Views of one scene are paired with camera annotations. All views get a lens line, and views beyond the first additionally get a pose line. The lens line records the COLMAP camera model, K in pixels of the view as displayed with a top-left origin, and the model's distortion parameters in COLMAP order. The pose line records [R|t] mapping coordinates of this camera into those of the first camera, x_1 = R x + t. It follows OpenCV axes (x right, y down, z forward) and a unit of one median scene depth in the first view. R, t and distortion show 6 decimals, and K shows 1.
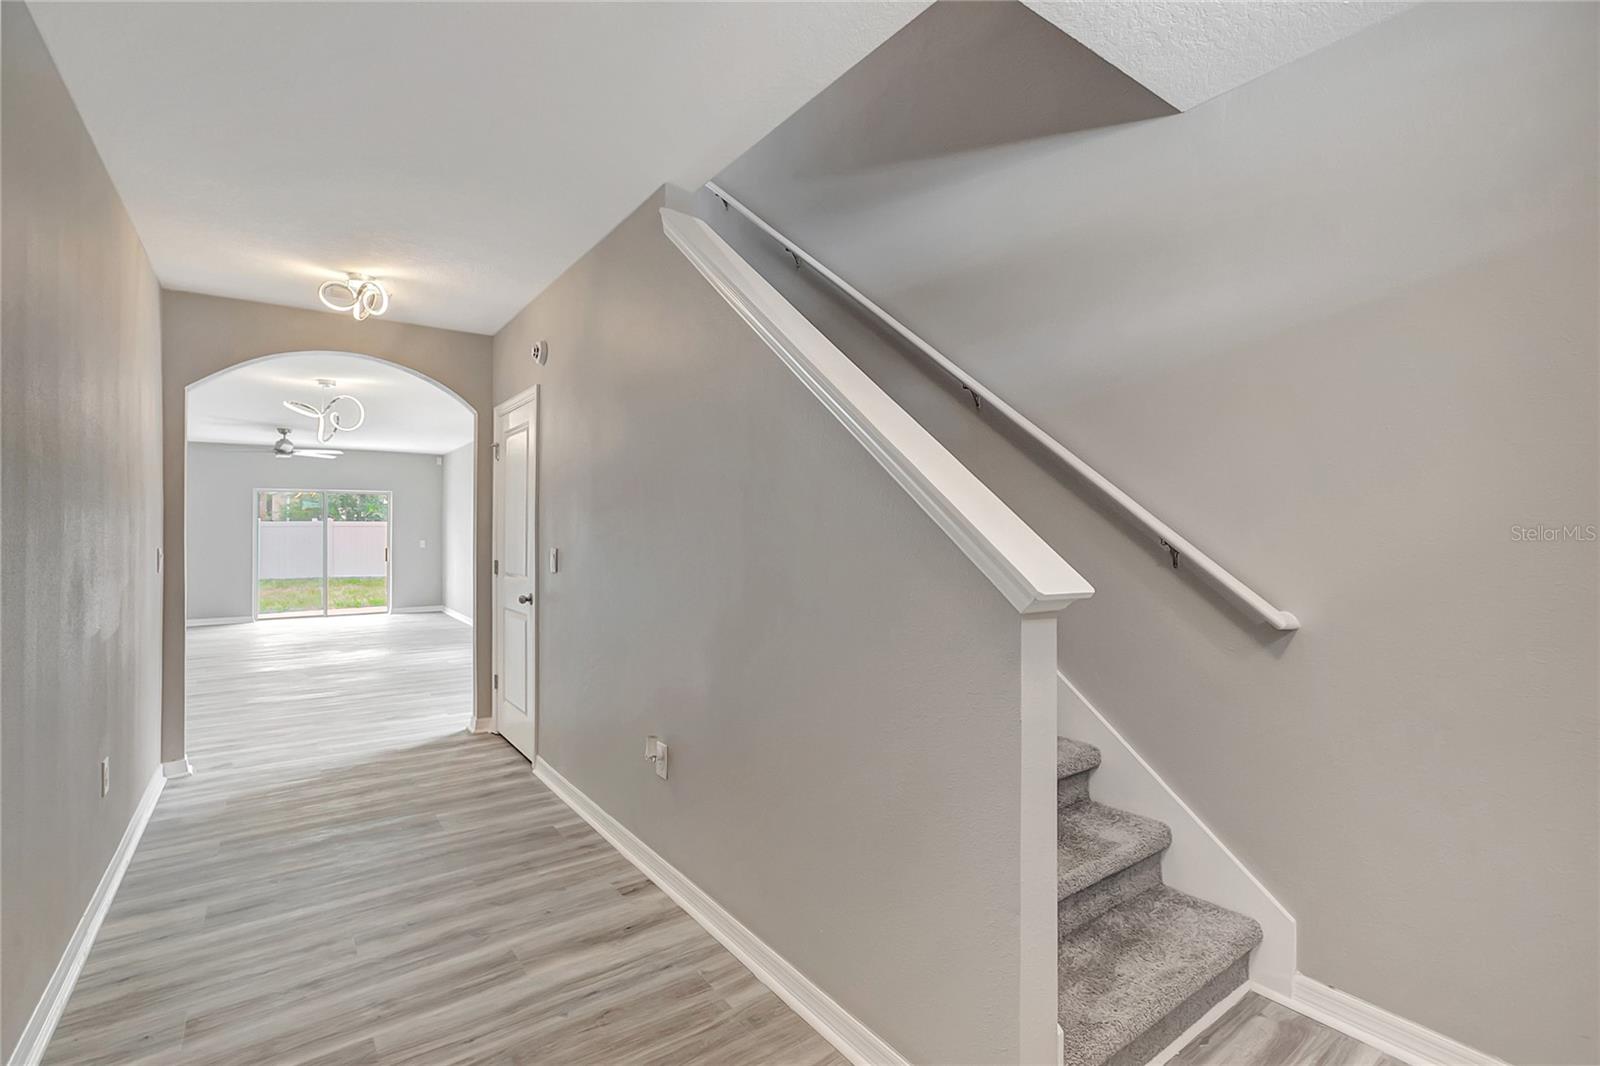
lens RADIAL K [[733.5, 0, 802.8], [0, 733.5, 518.2], [0, 0, 1]] dist [-0.029014, 0.014829]
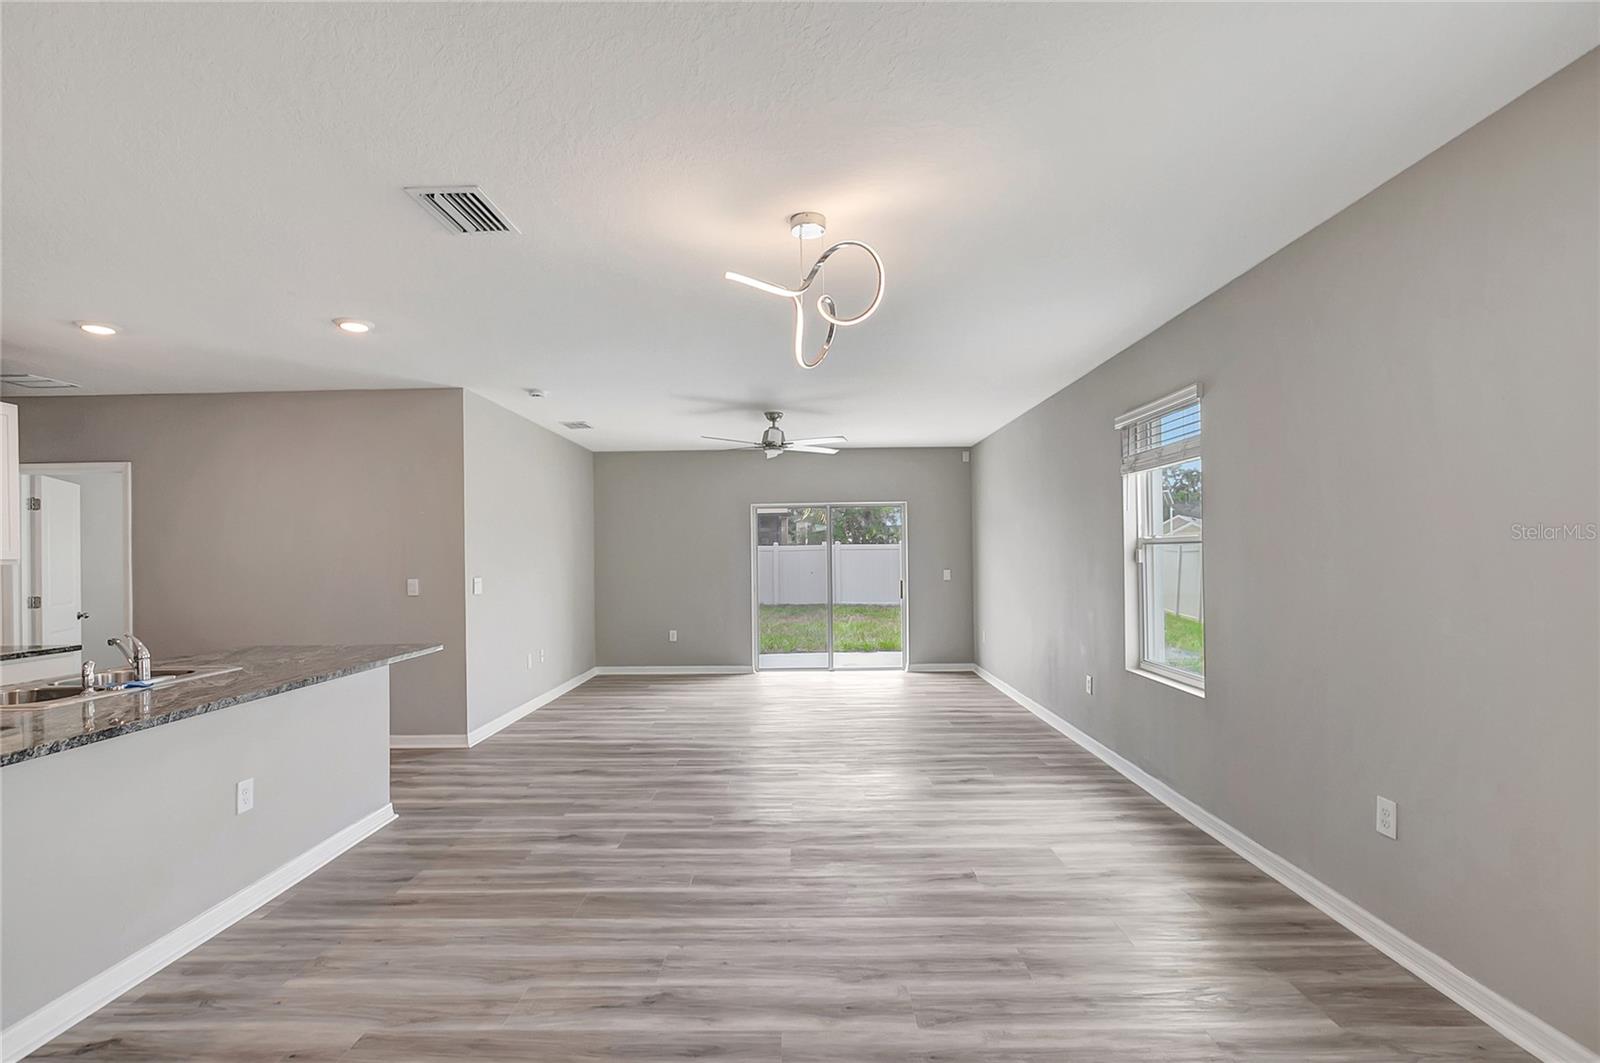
lens RADIAL K [[734.5, 0, 794.9], [0, 734.5, 561.4], [0, 0, 1]] dist [-0.021141, 0.011497]
pose [[0.802720, -0.001438, -0.596355, -0.211971], [0.020702, 0.999462, 0.025456, 0.000824], [0.595997, -0.032780, 0.802317, 0.336543]]
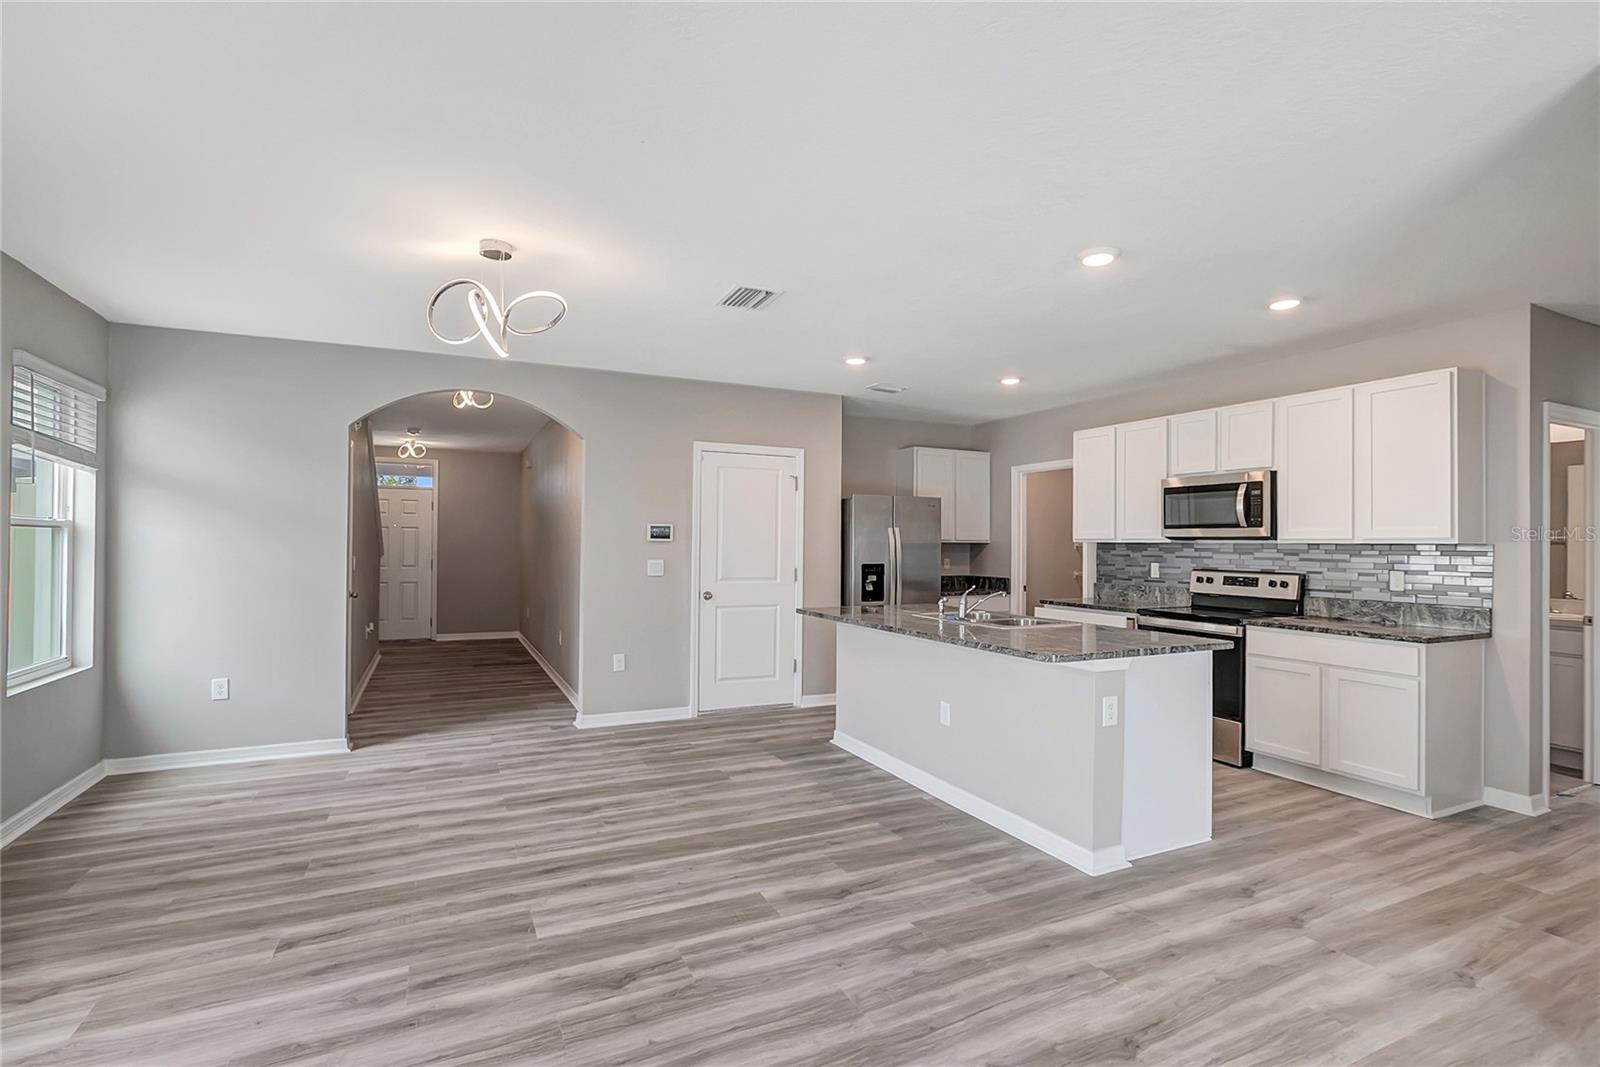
lens RADIAL K [[750.1, 0, 794.1], [0, 750.1, 539.0], [0, 0, 1]] dist [-0.037260, 0.027488]
pose [[-0.983283, -0.002427, 0.182065, -0.487766], [-0.006930, 0.999686, -0.024099, 0.010969], [-0.181950, -0.024958, -0.982991, 0.749339]]
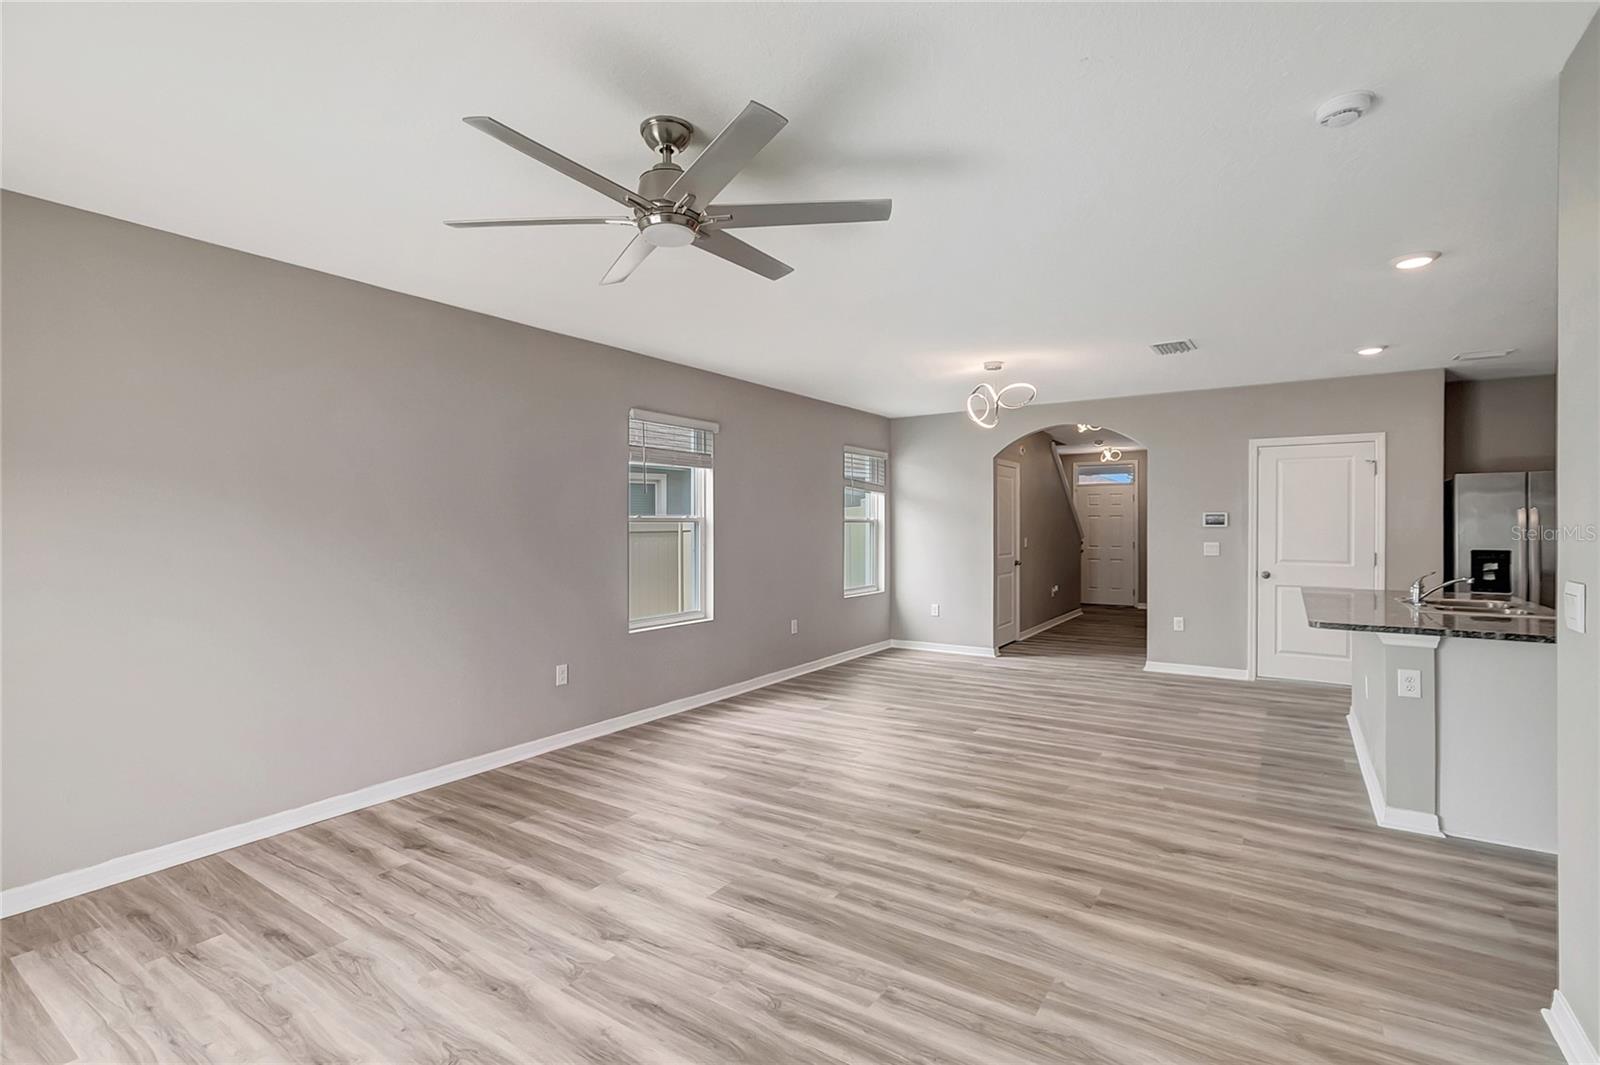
lens RADIAL K [[738.0, 0, 791.7], [0, 738.0, 529.0], [0, 0, 1]] dist [-0.023901, 0.010782]
pose [[-0.337336, -0.000138, 0.941384, -0.723663], [-0.013230, 0.999902, -0.004594, 0.009882], [-0.941291, -0.014004, -0.337305, 0.785483]]
